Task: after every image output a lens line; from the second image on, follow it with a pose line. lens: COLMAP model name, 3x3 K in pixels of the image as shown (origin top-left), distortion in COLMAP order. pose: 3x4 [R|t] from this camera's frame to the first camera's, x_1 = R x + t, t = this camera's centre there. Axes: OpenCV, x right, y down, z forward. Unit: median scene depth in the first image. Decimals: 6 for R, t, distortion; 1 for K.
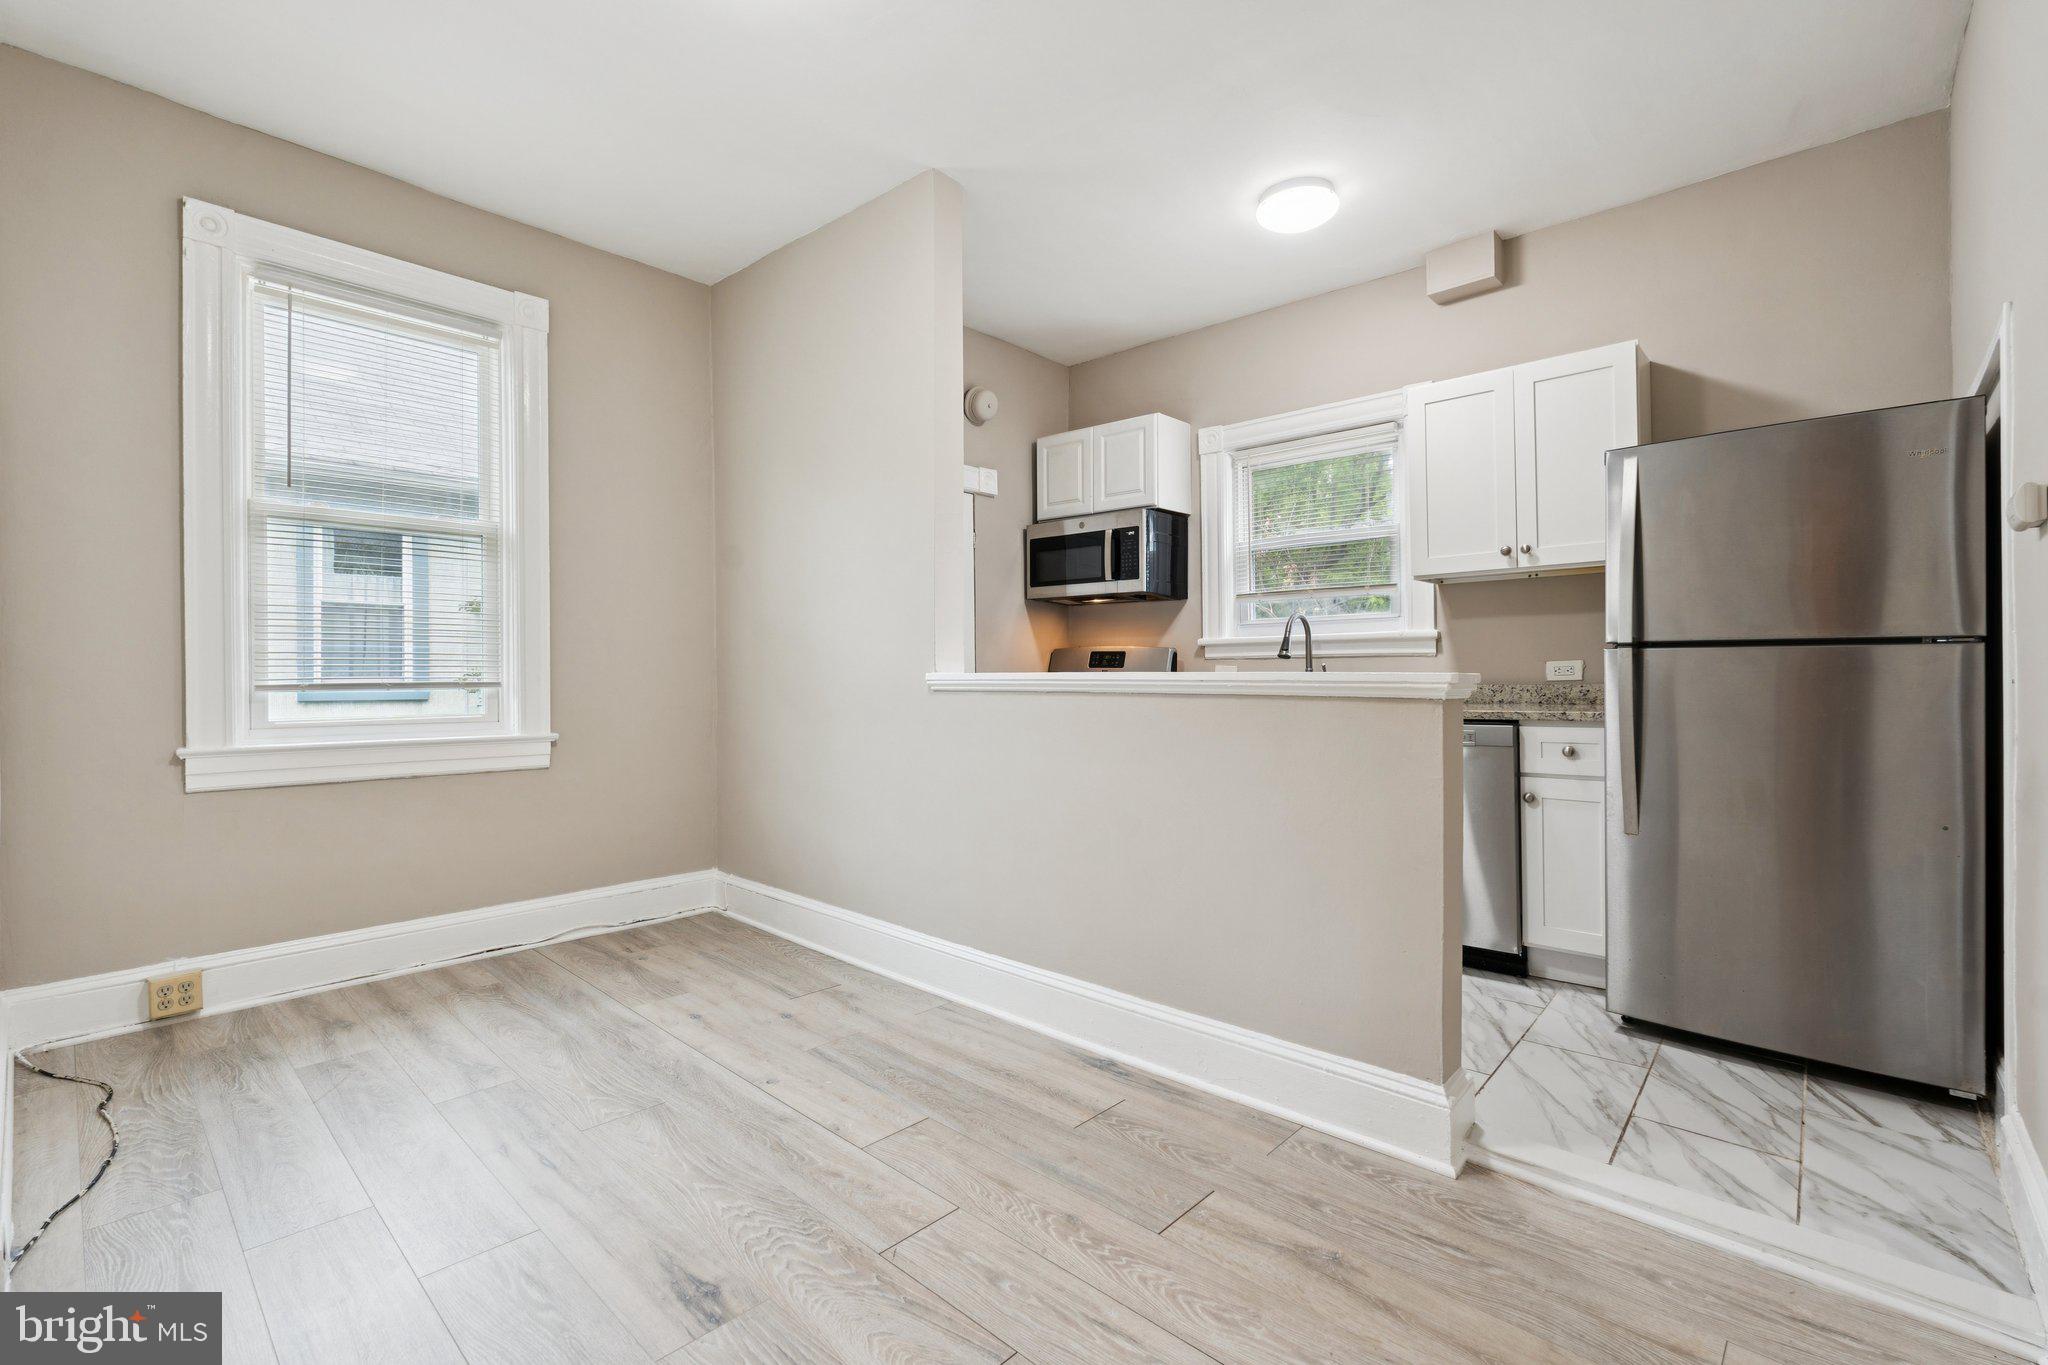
lens RADIAL K [[923.6, 0, 1023.7], [0, 923.6, 681.2], [0, 0, 1]] dist [0.000804, -0.000643]
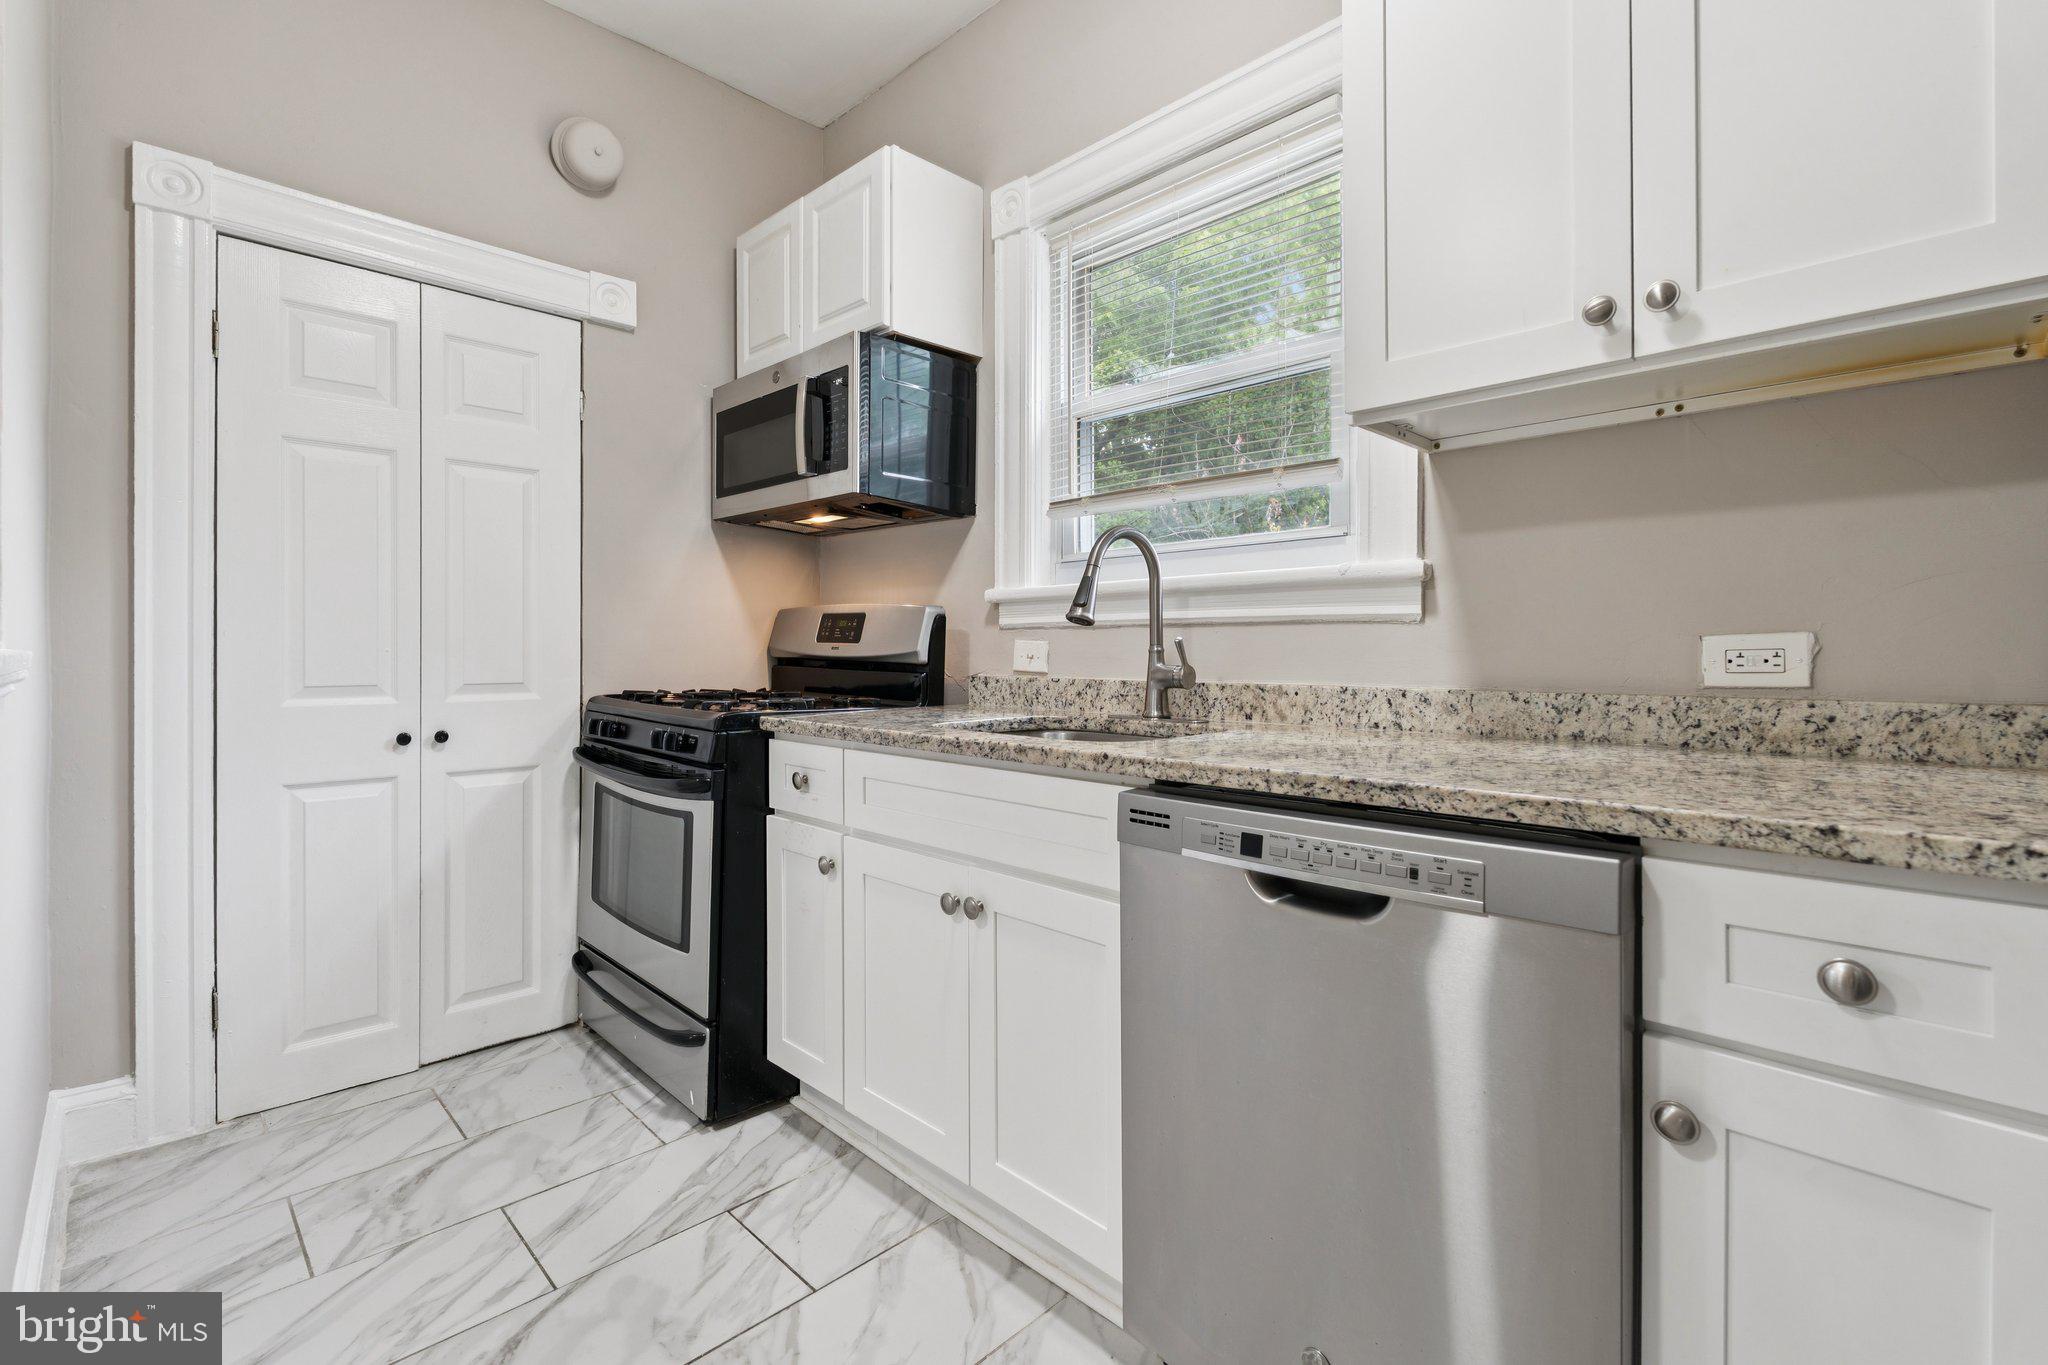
lens RADIAL K [[923.6, 0, 1022.7], [0, 923.6, 663.0], [0, 0, 1]] dist [0.000804, -0.000643]
pose [[0.997835, 0.010465, -0.064923, 0.272660], [-0.009950, 0.999916, 0.008262, -0.009248], [0.065004, -0.007598, 0.997856, 0.527415]]
